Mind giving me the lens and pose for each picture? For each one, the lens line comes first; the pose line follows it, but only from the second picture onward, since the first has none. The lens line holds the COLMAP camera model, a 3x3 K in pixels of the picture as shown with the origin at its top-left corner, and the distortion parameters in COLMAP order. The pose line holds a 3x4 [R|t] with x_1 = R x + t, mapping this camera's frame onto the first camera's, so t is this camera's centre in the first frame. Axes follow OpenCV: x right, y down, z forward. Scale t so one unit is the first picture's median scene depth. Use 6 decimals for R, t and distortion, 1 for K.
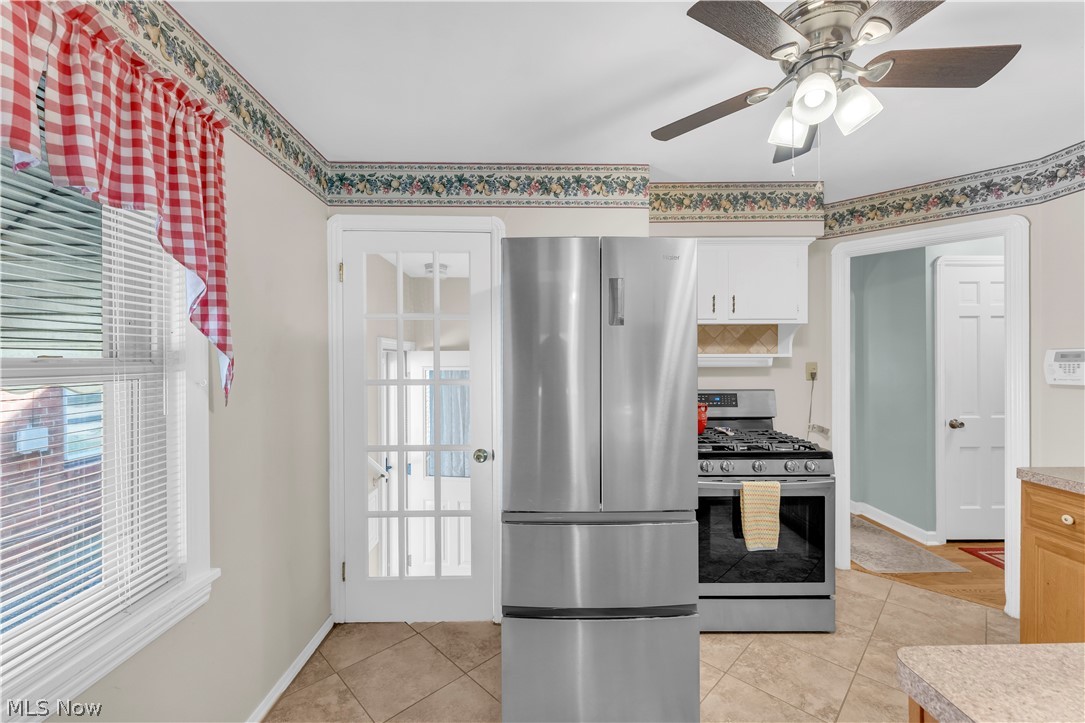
lens RADIAL K [[441.2, 0, 546.8], [0, 441.2, 362.1], [0, 0, 1]] dist [-0.003612, -0.000414]
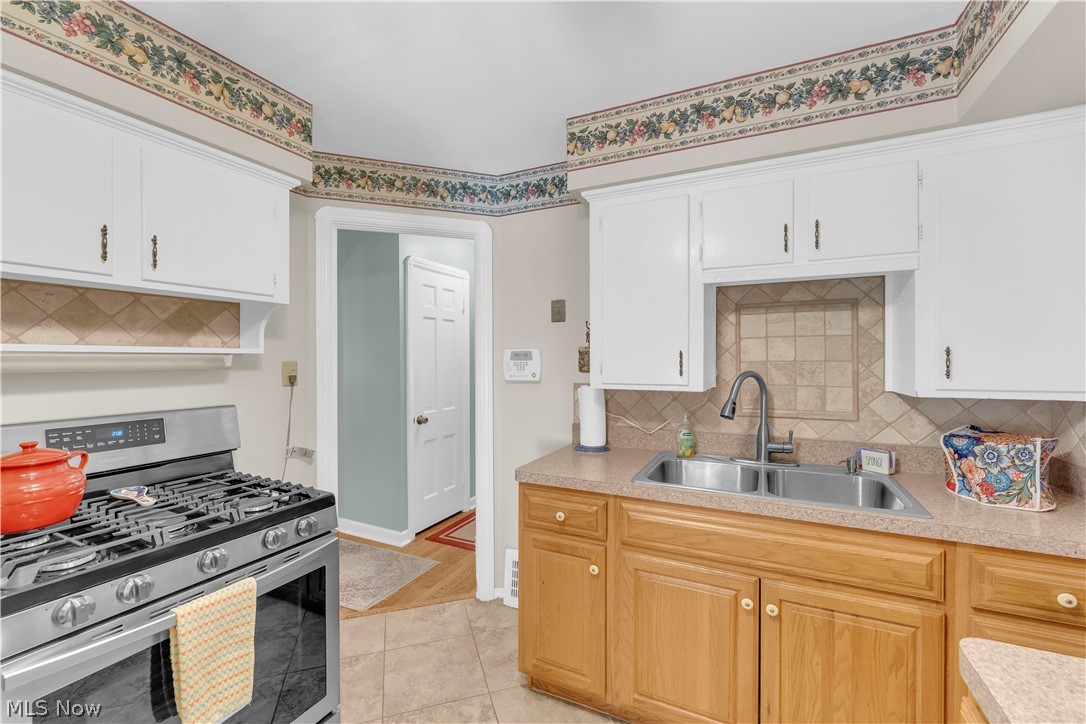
lens RADIAL K [[444.5, 0, 550.4], [0, 444.5, 360.9], [0, 0, 1]] dist [-0.000080, -0.001036]
pose [[0.438941, -0.003477, 0.898509, 0.154458], [0.002652, 0.999993, 0.002575, -0.001231], [-0.898512, 0.001252, 0.438948, 0.342049]]
